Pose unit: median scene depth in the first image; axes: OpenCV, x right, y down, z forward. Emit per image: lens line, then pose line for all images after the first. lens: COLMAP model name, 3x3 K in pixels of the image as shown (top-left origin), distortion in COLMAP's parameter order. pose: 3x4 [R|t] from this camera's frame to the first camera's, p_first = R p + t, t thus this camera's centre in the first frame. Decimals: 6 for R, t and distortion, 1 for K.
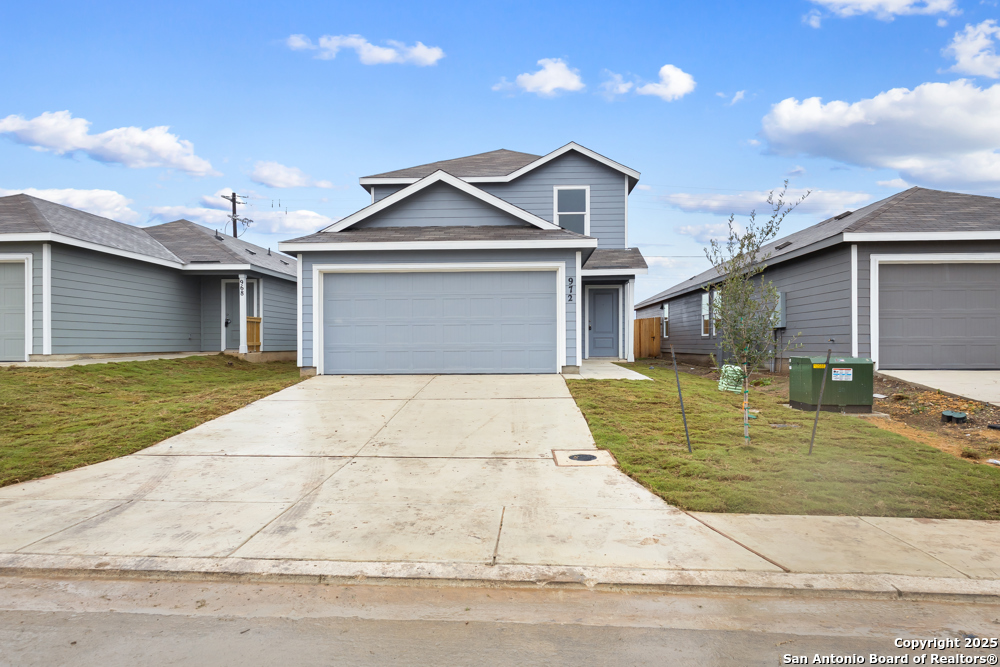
lens RADIAL K [[642.9, 0, 496.6], [0, 642.9, 354.9], [0, 0, 1]] dist [0.001447, 0.000068]
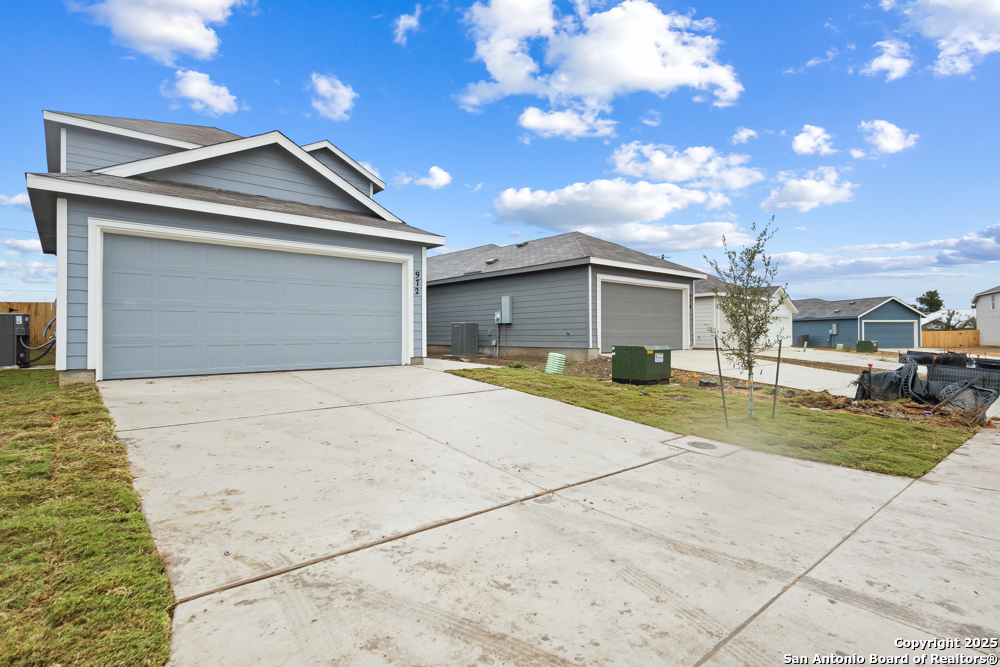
lens RADIAL K [[502.3, 0, 500.0], [0, 502.3, 333.5], [0, 0, 1]] dist [0.010262, -0.000230]
pose [[0.722540, 0.003401, 0.691321, -0.276688], [0.010847, 0.999809, -0.016256, -0.004927], [-0.691244, 0.019244, 0.722365, 0.263721]]
